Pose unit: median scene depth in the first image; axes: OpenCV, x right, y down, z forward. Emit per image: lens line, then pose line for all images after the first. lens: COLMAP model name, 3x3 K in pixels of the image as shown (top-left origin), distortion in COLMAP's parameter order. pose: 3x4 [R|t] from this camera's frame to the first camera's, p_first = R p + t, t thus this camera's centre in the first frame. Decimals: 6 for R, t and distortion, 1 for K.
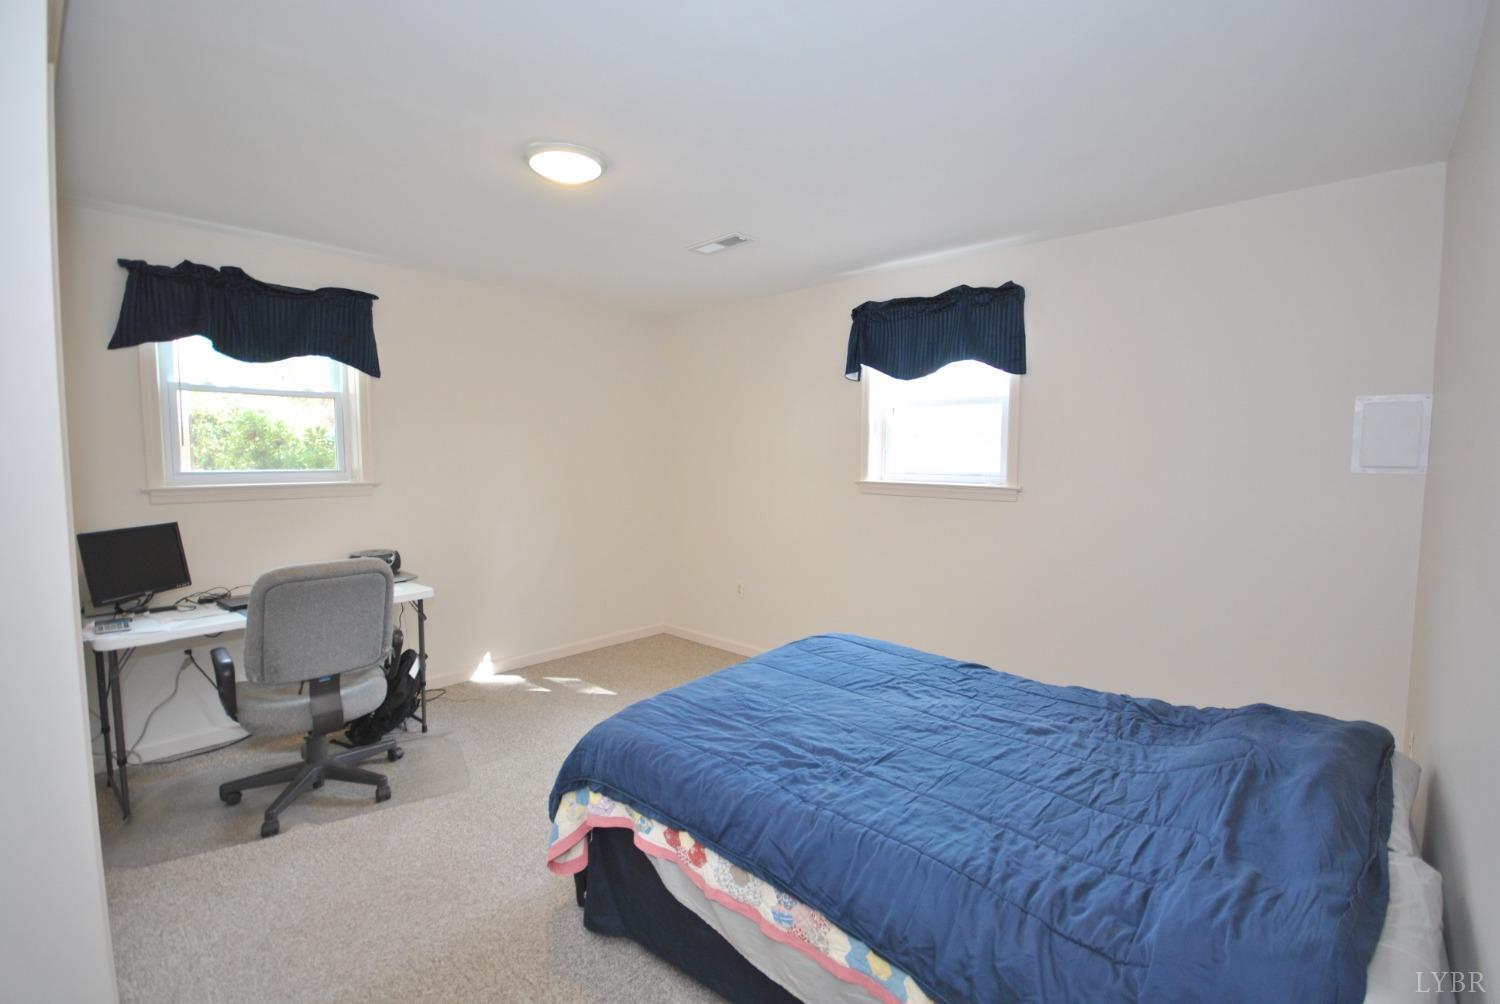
lens RADIAL K [[659.4, 0, 758.3], [0, 659.4, 502.6], [0, 0, 1]] dist [-0.002725, -0.004520]
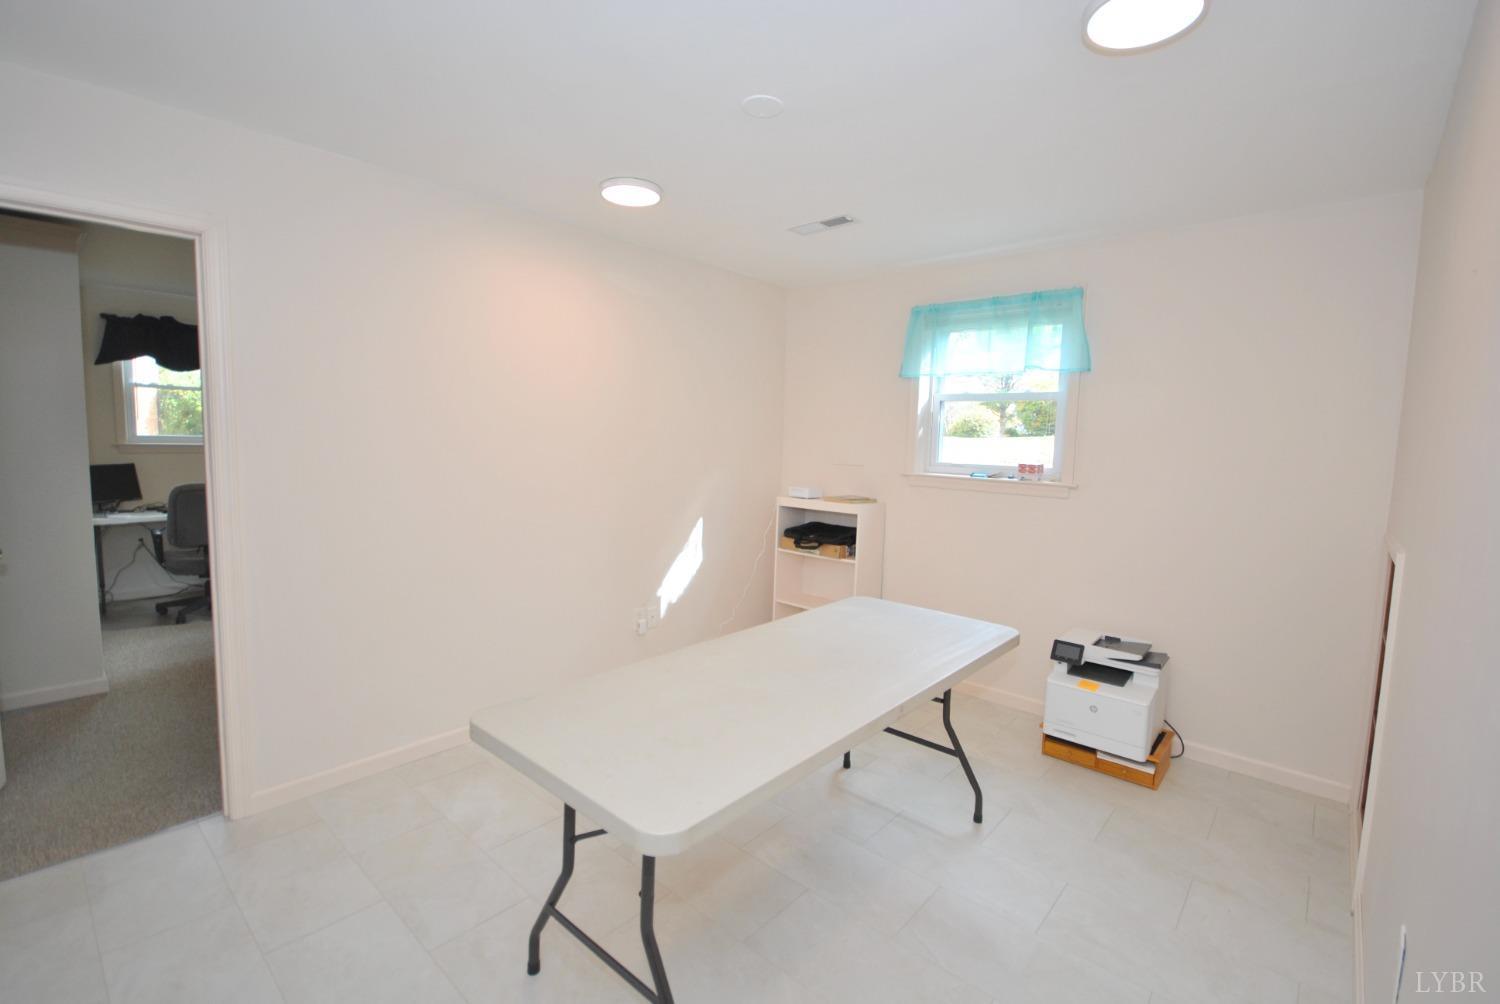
lens RADIAL K [[659.4, 0, 740.3], [0, 659.4, 502.5], [0, 0, 1]] dist [-0.002725, -0.004520]
pose [[0.999757, 0.021474, 0.004940, 0.739032], [-0.021577, 0.999526, 0.021975, 0.061833], [-0.004466, -0.022077, 0.999746, -0.774290]]
